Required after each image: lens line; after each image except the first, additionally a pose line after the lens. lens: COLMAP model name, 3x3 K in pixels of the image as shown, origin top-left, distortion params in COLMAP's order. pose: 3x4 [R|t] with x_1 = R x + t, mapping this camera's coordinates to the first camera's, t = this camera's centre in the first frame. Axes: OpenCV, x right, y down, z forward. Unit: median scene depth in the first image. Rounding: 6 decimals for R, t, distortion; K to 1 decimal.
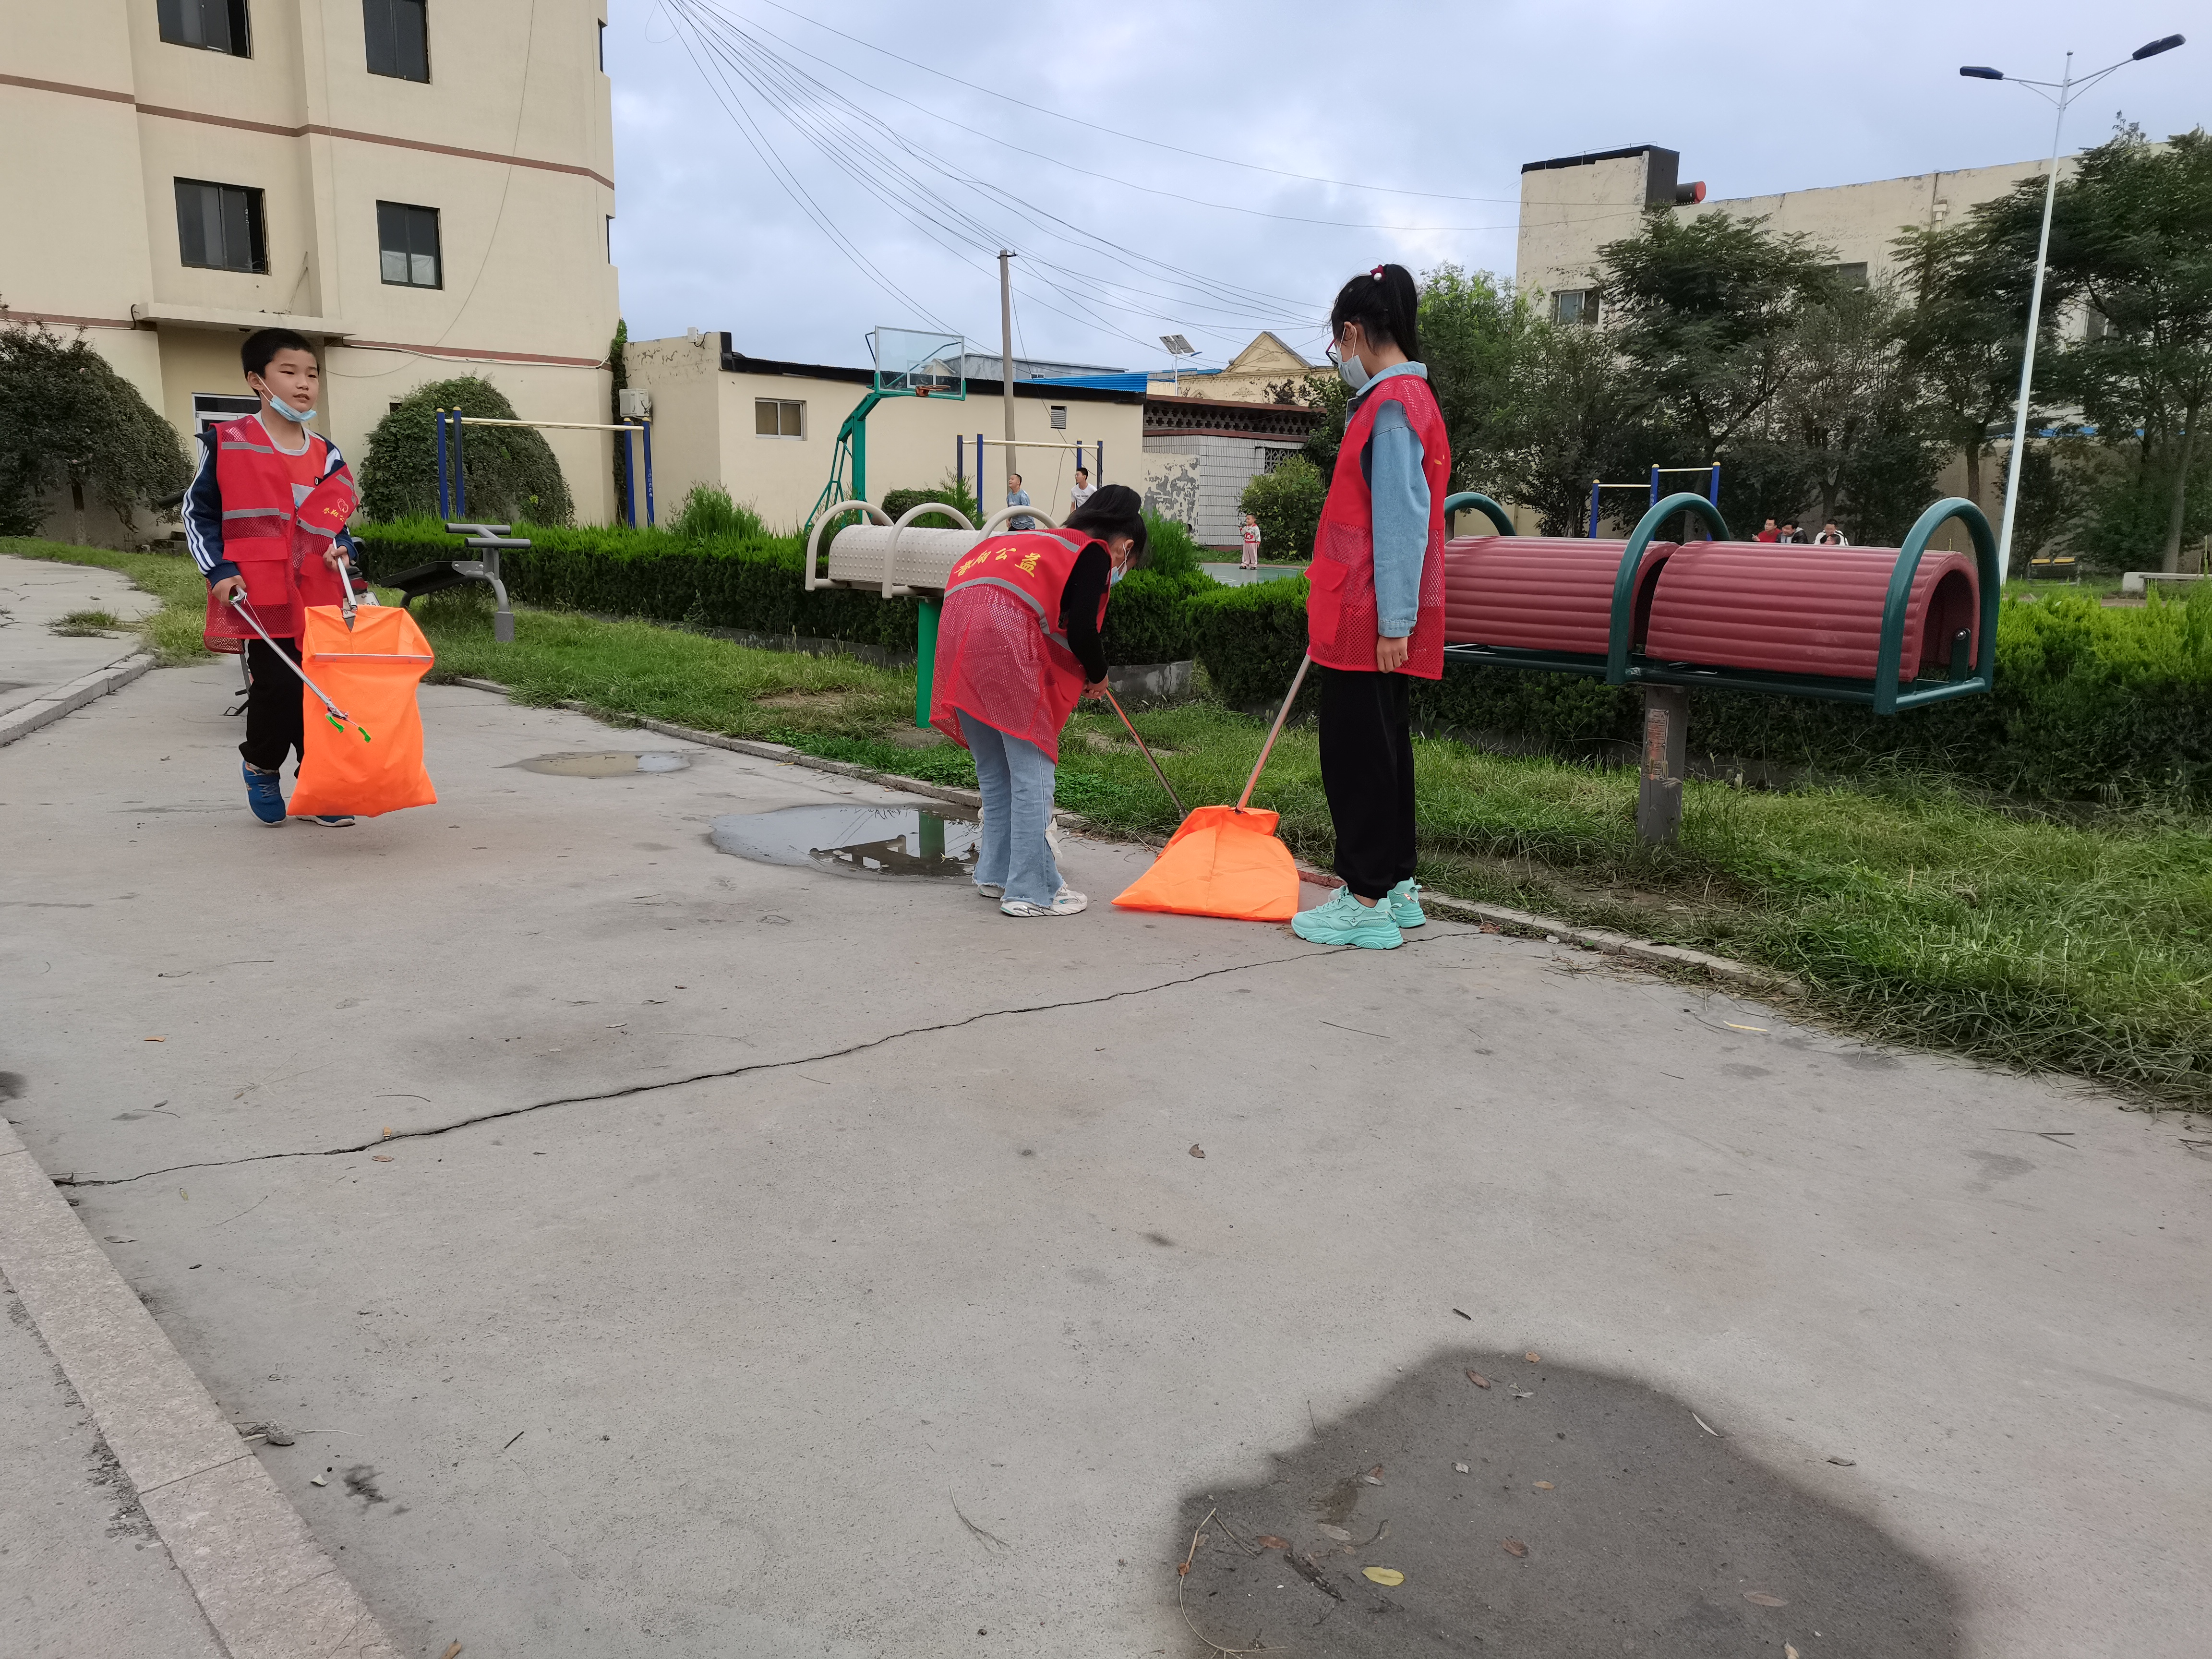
lens RADIAL K [[1643.5, 0, 1102.6], [0, 1643.5, 820.3], [0, 0, 1]] dist [0.052111, -0.045570]
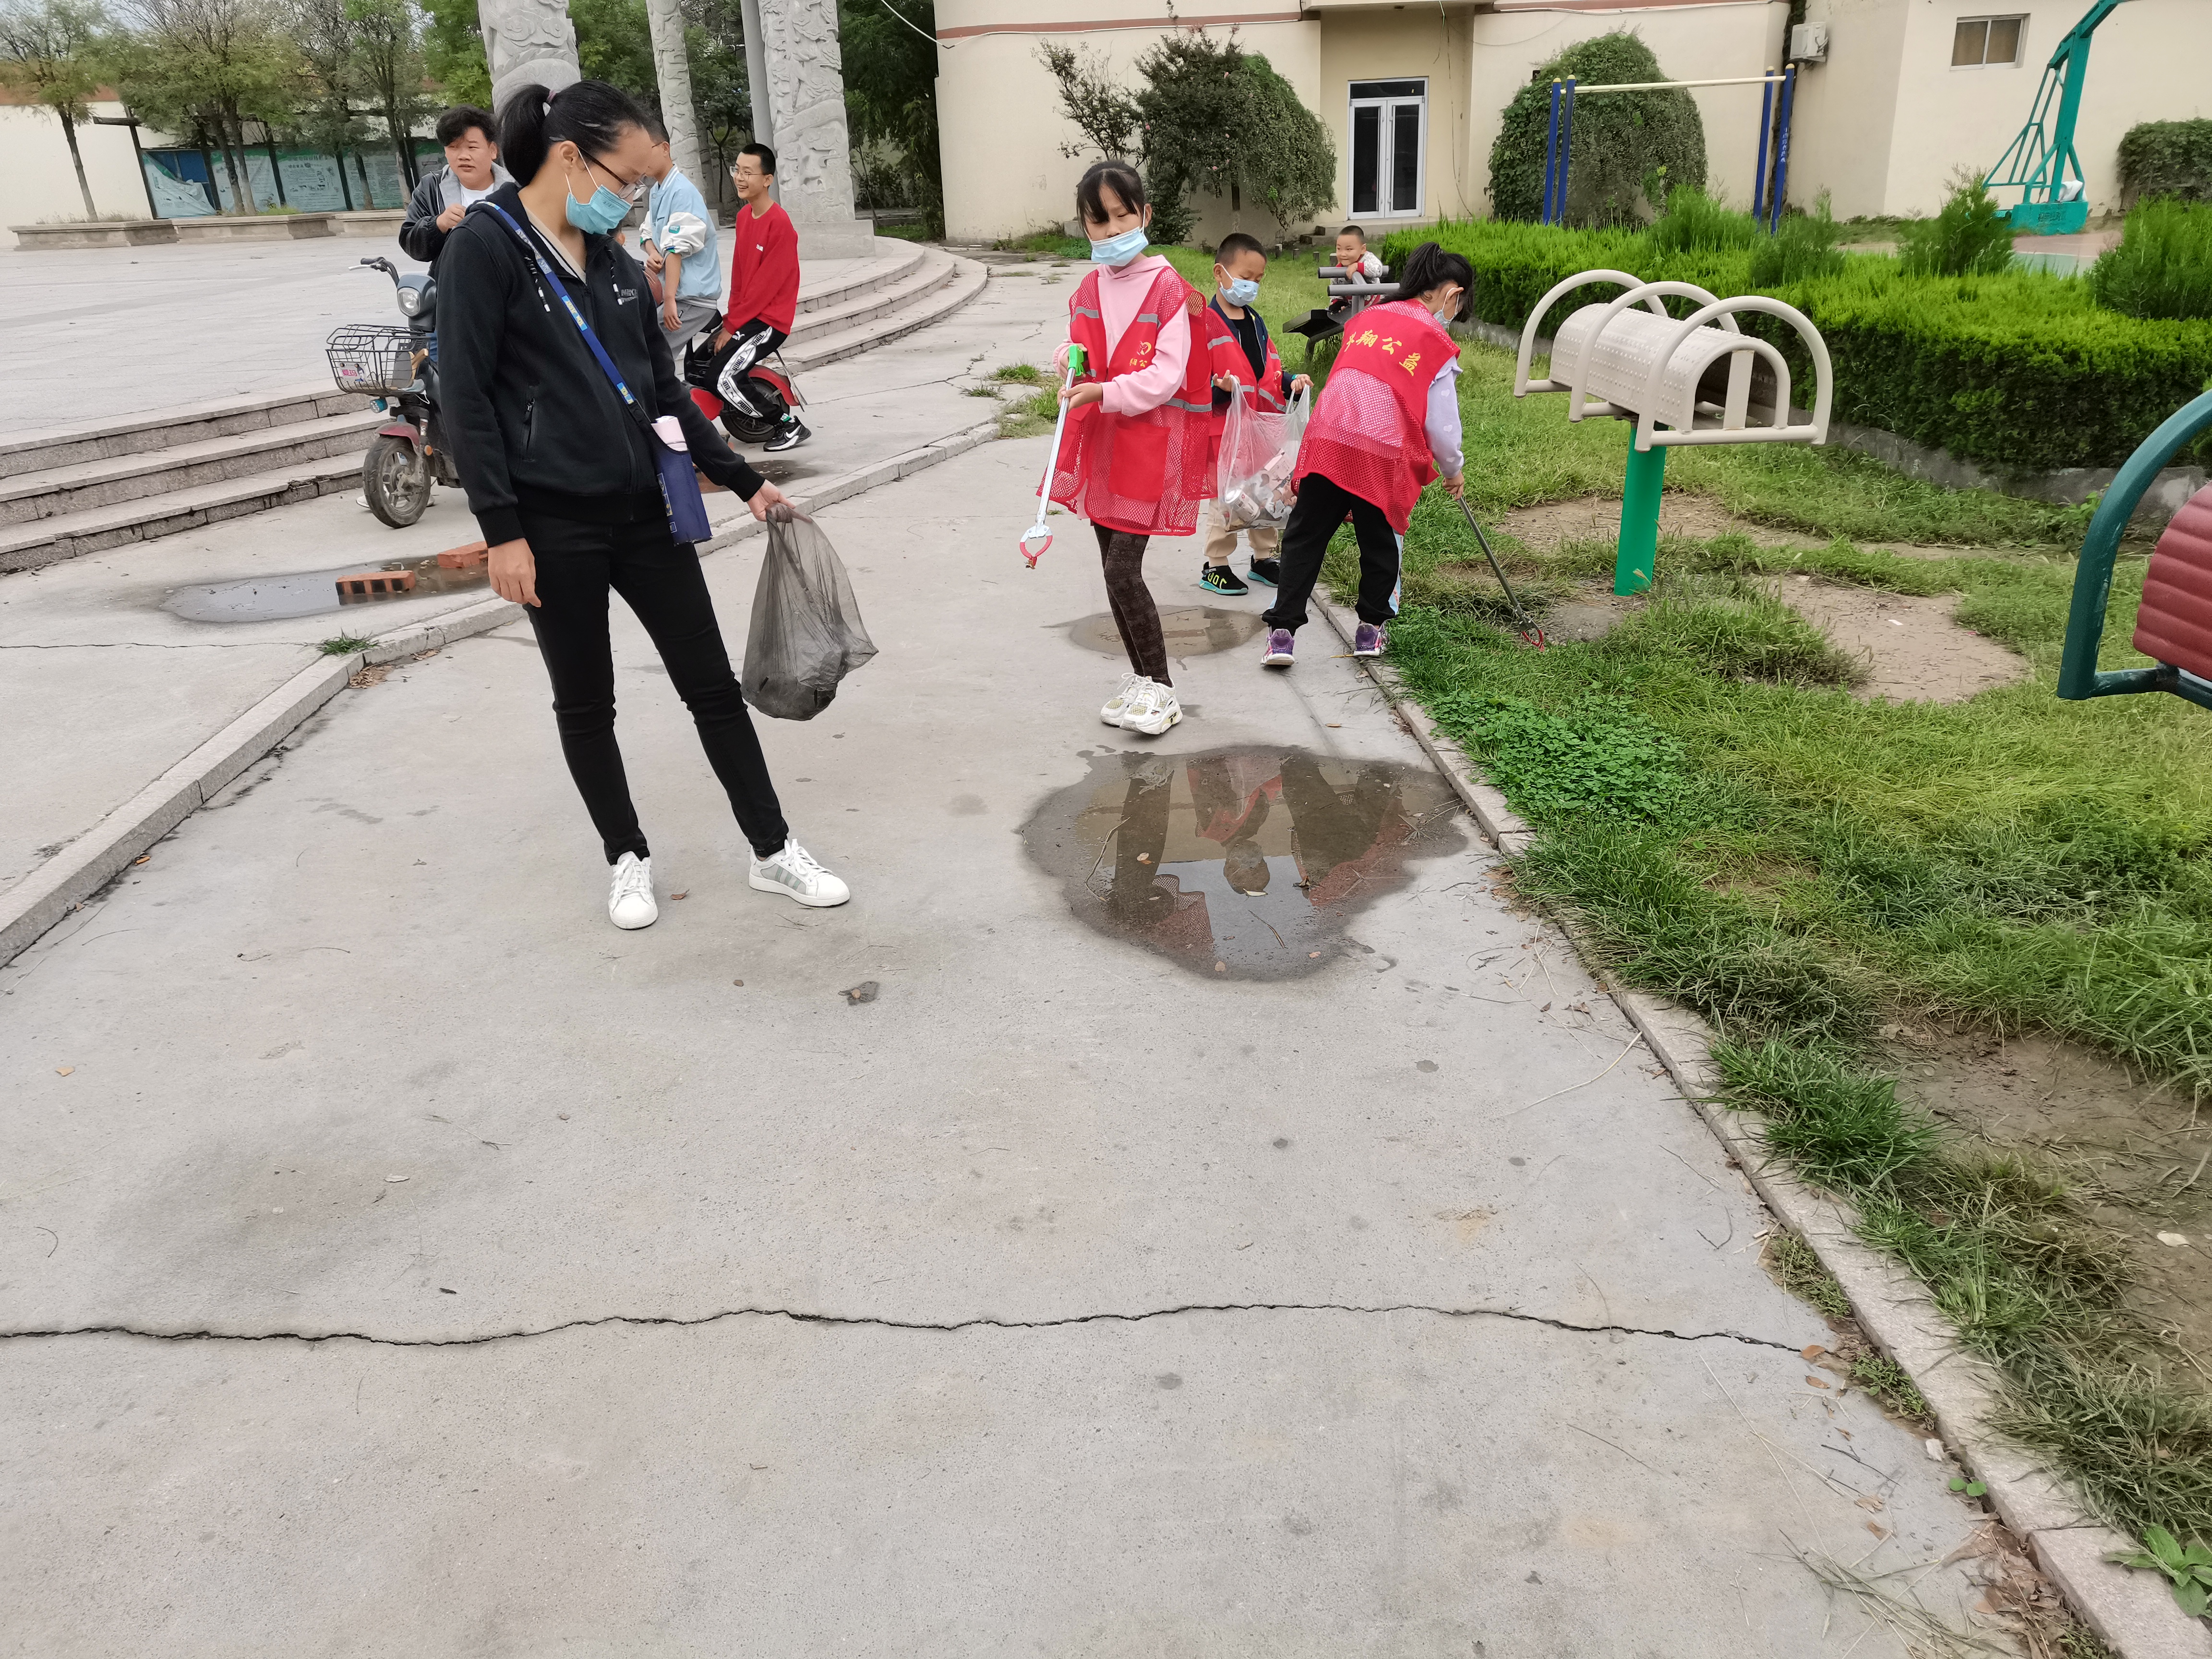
lens RADIAL K [[1679.1, 0, 1106.0], [0, 1679.1, 829.5], [0, 0, 1]] dist [0.050847, -0.045600]
pose [[0.782657, 0.178427, -0.596332, 0.273160], [-0.062303, 0.975679, 0.210162, -0.147945], [0.619327, -0.127331, 0.774739, 0.384134]]
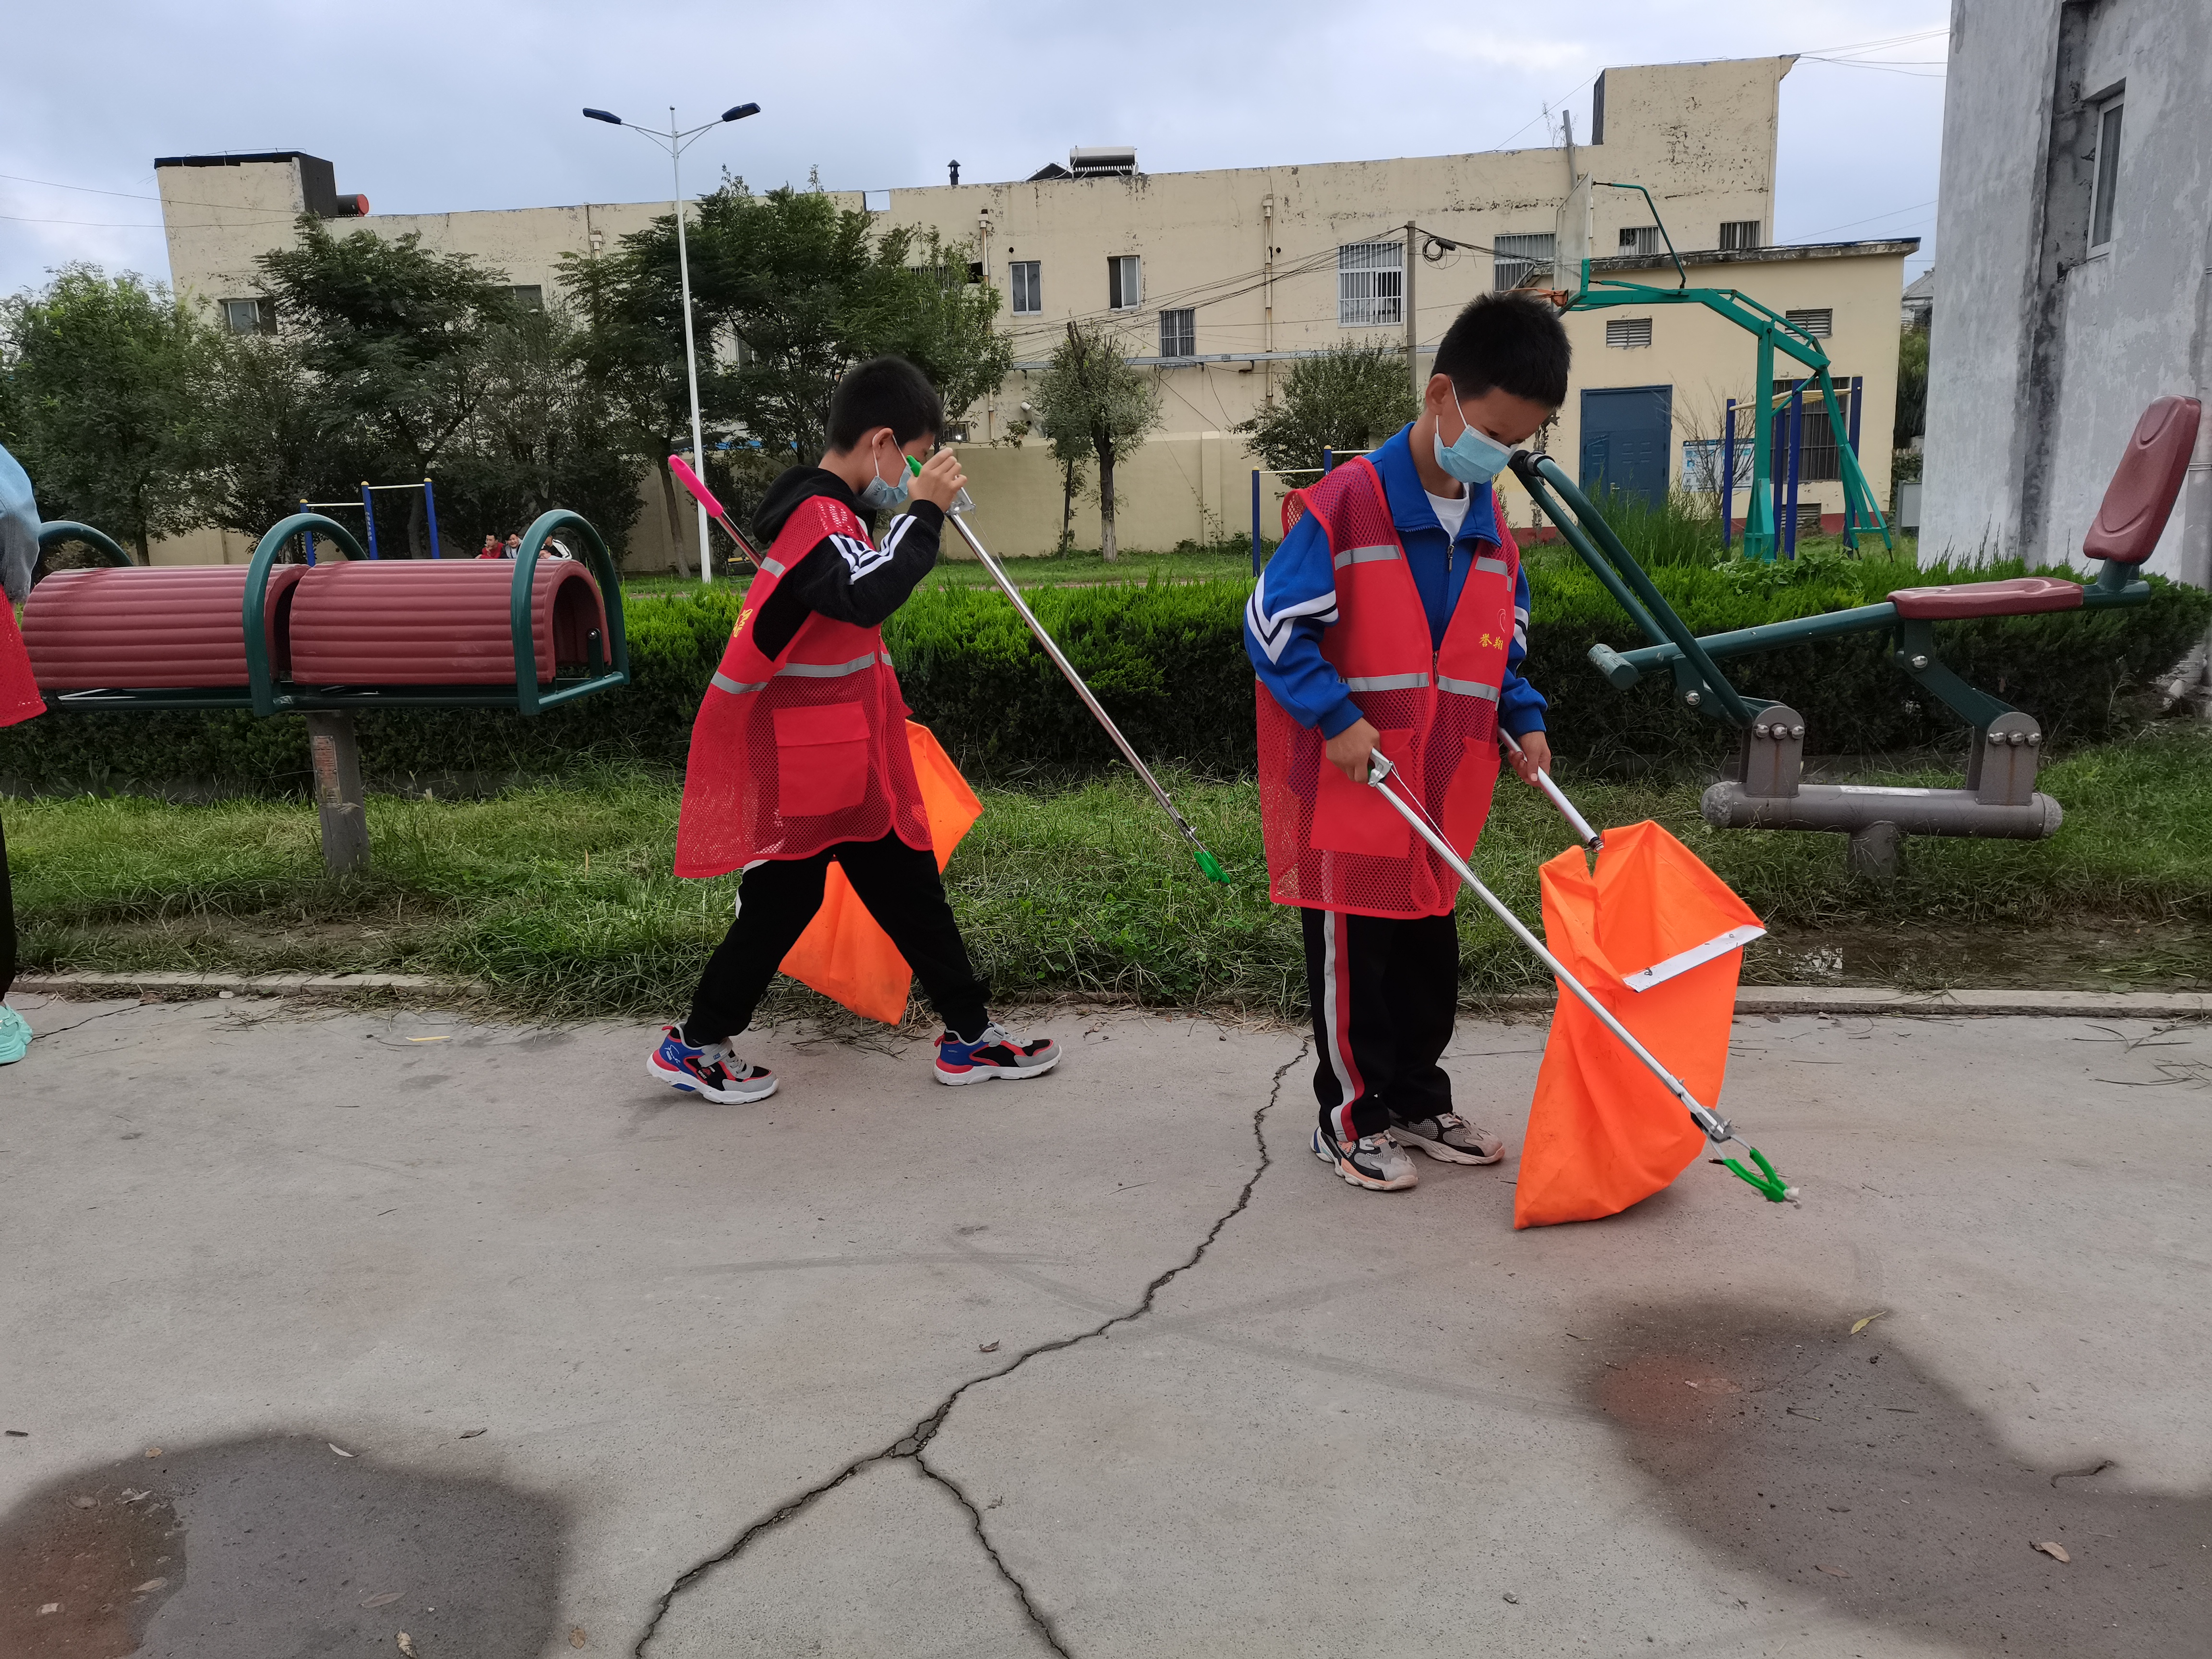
lens RADIAL K [[1643.5, 0, 1102.6], [0, 1643.5, 820.3], [0, 0, 1]] dist [0.052111, -0.045570]
pose [[0.770678, -0.159803, 0.616862, 0.068563], [0.164903, 0.985083, 0.049171, 0.007929], [-0.615518, 0.063828, 0.785534, -0.037495]]
